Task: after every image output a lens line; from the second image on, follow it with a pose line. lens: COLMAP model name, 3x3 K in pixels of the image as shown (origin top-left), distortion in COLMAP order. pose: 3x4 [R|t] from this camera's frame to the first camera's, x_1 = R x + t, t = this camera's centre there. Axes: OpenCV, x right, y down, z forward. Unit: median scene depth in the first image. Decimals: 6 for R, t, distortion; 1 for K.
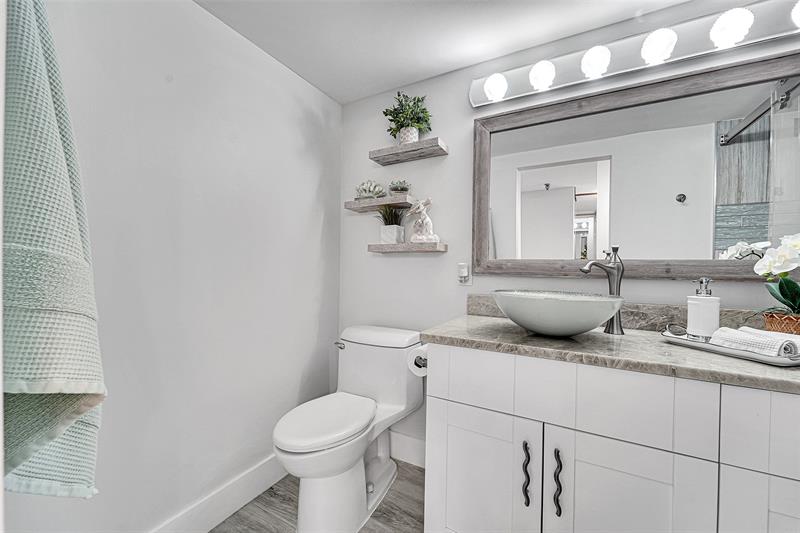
lens RADIAL K [[320.5, 0, 397.6], [0, 320.5, 270.0], [0, 0, 1]] dist [0.002011, -0.000291]
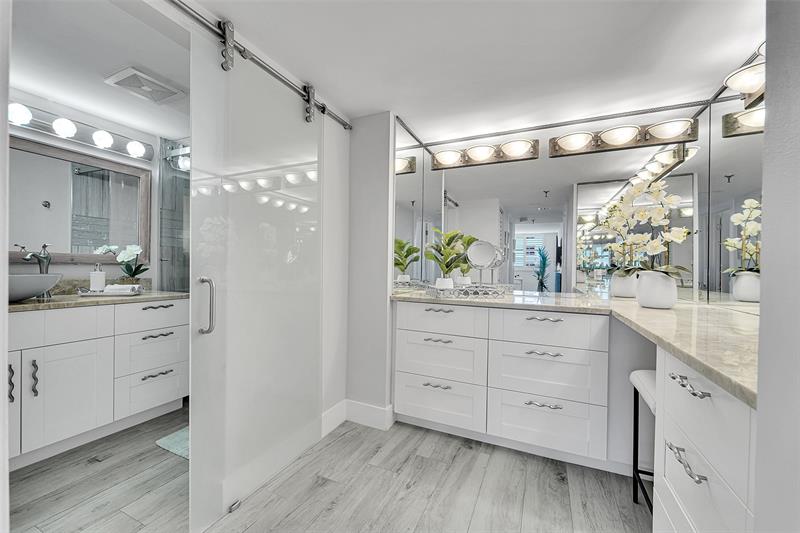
lens RADIAL K [[320.5, 0, 396.5], [0, 320.5, 266.6], [0, 0, 1]] dist [0.002011, -0.000291]
pose [[-0.087306, -0.013946, 0.996084, -1.122498], [-0.014392, 0.999815, 0.012737, -0.007510], [-0.996078, -0.013224, -0.087491, -0.652171]]
